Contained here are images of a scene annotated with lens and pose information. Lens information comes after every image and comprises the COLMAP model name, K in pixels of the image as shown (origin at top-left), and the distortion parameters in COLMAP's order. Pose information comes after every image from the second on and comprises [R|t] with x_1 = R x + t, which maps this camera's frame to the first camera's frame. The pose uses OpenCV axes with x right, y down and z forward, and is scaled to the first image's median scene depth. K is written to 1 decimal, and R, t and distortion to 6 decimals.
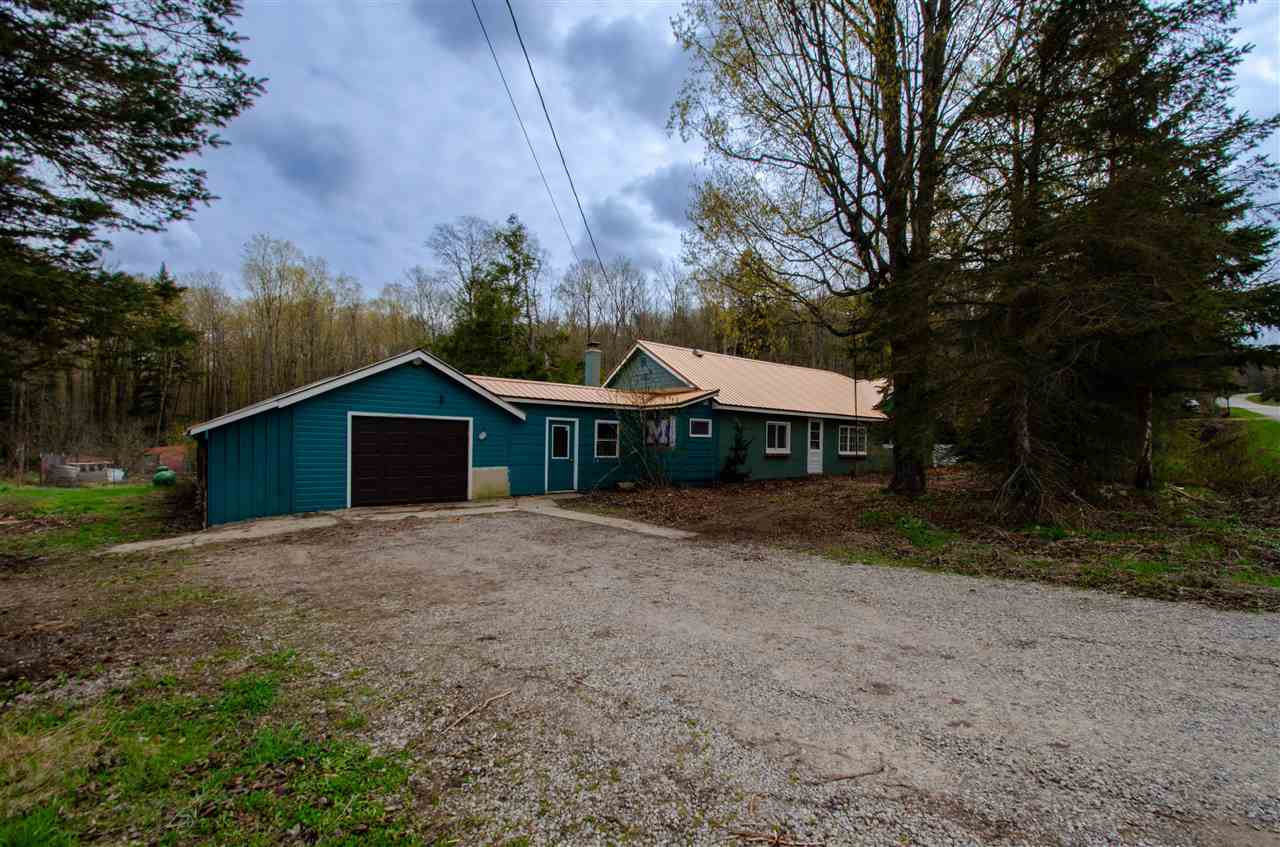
lens RADIAL K [[560.8, 0, 669.1], [0, 560.8, 455.2], [0, 0, 1]] dist [-0.000702, -0.014517]
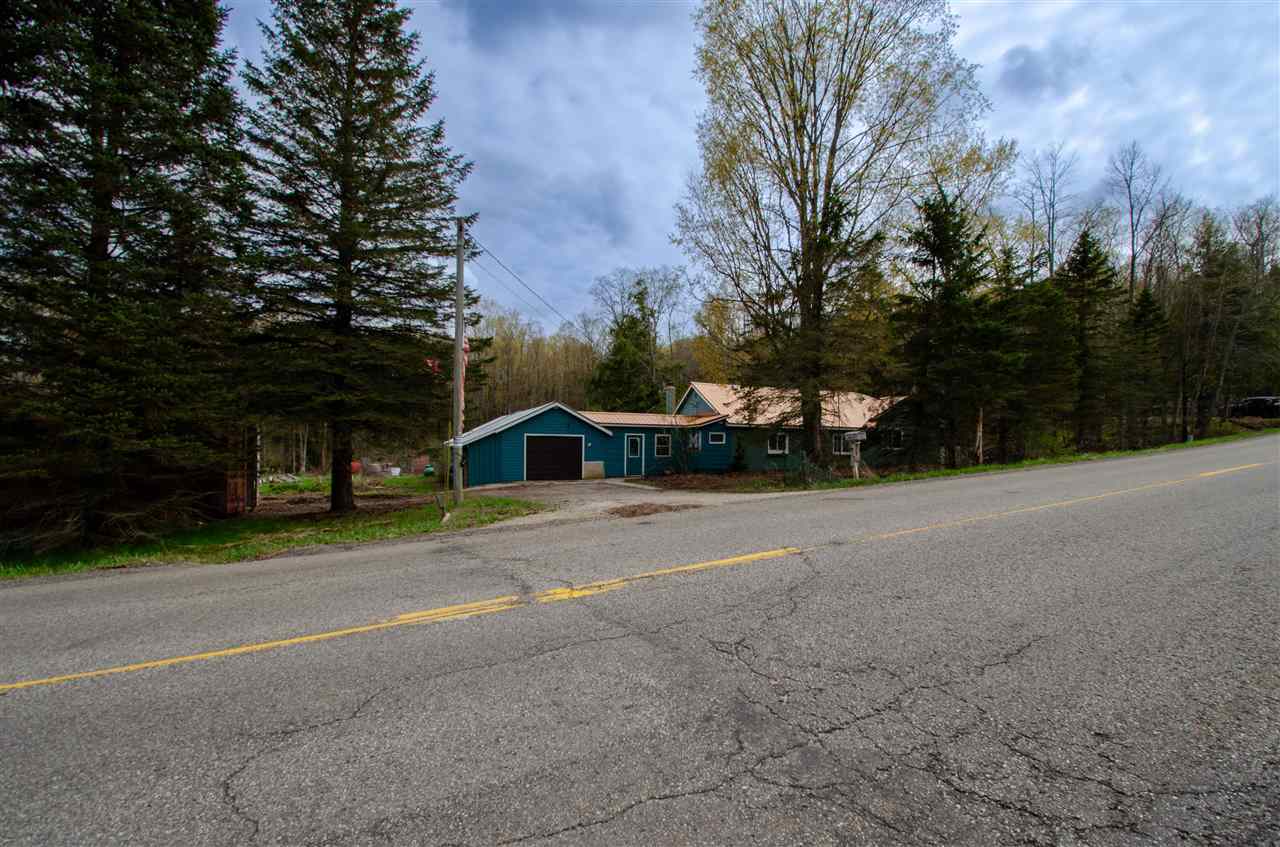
lens RADIAL K [[560.8, 0, 669.1], [0, 560.8, 455.2], [0, 0, 1]] dist [-0.000702, -0.014517]
pose [[0.957968, -0.005785, -0.286816, 0.392717], [0.002994, 0.999944, -0.010168, 0.017864], [0.286859, 0.008882, 0.957932, -0.614860]]
